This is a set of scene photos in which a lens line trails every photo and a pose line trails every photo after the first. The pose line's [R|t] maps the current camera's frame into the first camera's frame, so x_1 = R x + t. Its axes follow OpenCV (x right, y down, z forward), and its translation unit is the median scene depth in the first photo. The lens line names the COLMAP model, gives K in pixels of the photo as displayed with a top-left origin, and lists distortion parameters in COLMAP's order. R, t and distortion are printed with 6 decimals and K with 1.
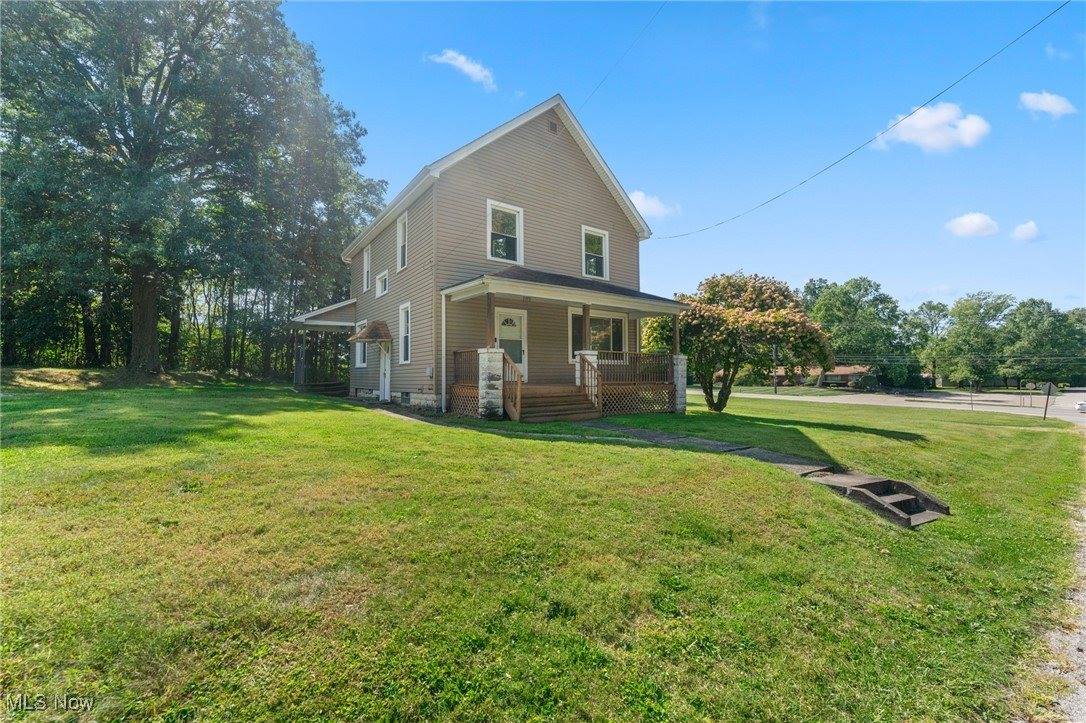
lens RADIAL K [[441.7, 0, 542.4], [0, 441.7, 358.0], [0, 0, 1]] dist [0.001571, -0.001595]
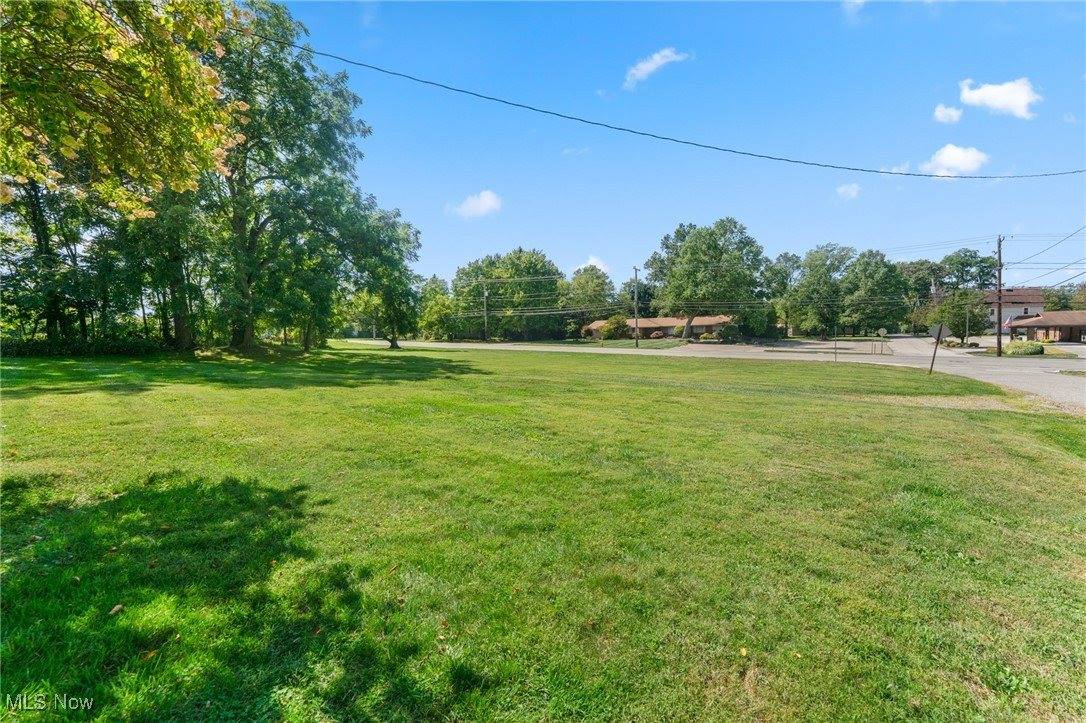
lens RADIAL K [[441.7, 0, 544.9], [0, 441.7, 358.9], [0, 0, 1]] dist [0.001571, -0.001595]
pose [[0.972139, -0.033799, 0.231954, 0.108676], [0.010913, 0.995003, 0.099245, 0.010976], [-0.234149, -0.093949, 0.967651, 0.144779]]
